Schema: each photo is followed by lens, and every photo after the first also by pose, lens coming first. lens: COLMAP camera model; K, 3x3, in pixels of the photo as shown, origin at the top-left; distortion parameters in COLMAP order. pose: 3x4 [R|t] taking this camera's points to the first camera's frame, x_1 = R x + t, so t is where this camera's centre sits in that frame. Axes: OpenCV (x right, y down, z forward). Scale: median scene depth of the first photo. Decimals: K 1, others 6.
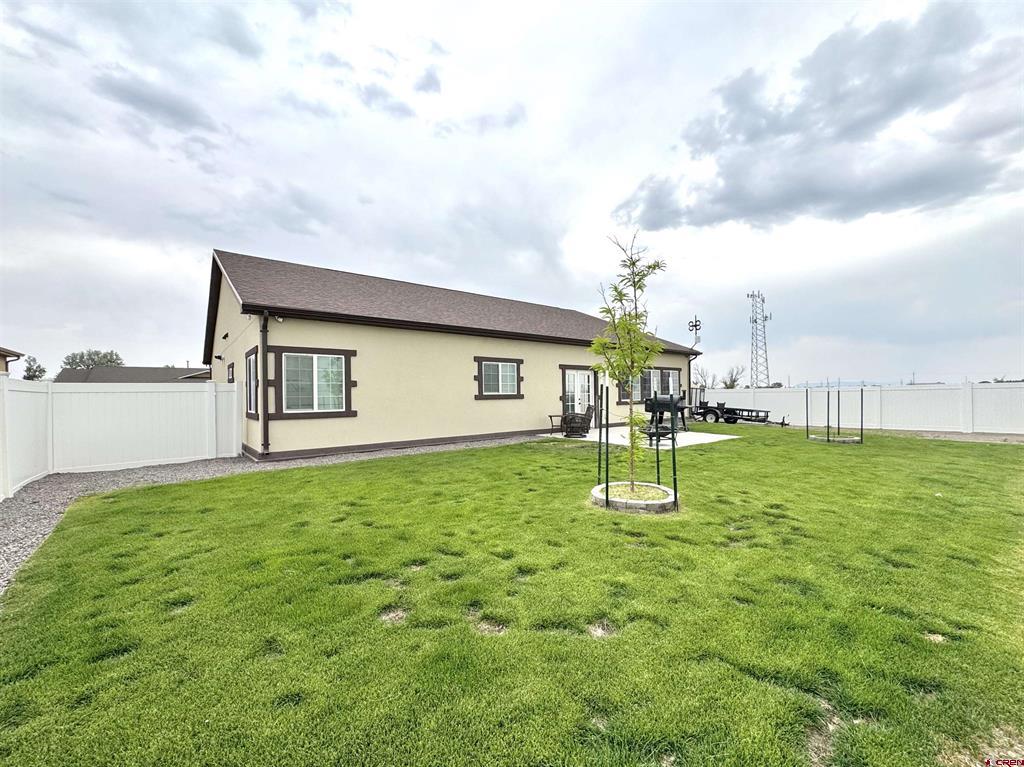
lens RADIAL K [[408.6, 0, 507.6], [0, 408.6, 417.0], [0, 0, 1]] dist [-0.005732, -0.000039]
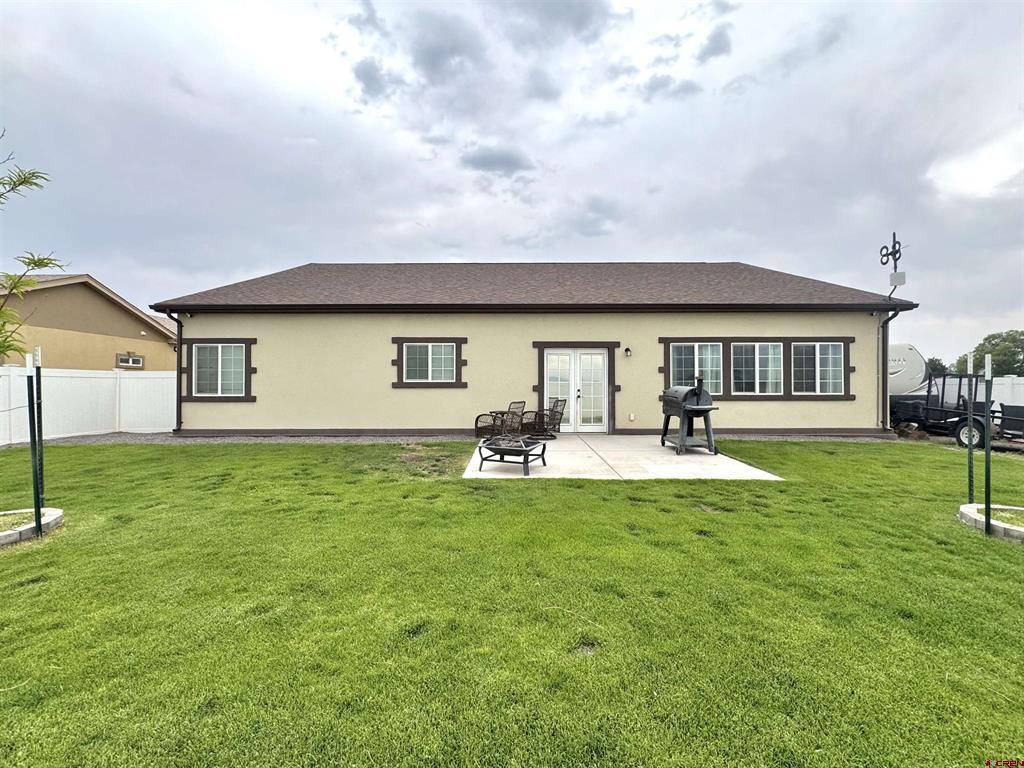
lens RADIAL K [[407.7, 0, 512.0], [0, 407.7, 384.0], [0, 0, 1]] dist [-0.001794, -0.000005]
pose [[0.781989, 0.014272, -0.623129, 0.540924], [-0.043306, 0.998566, -0.031476, -0.029033], [0.621786, 0.051599, 0.781486, 0.409480]]
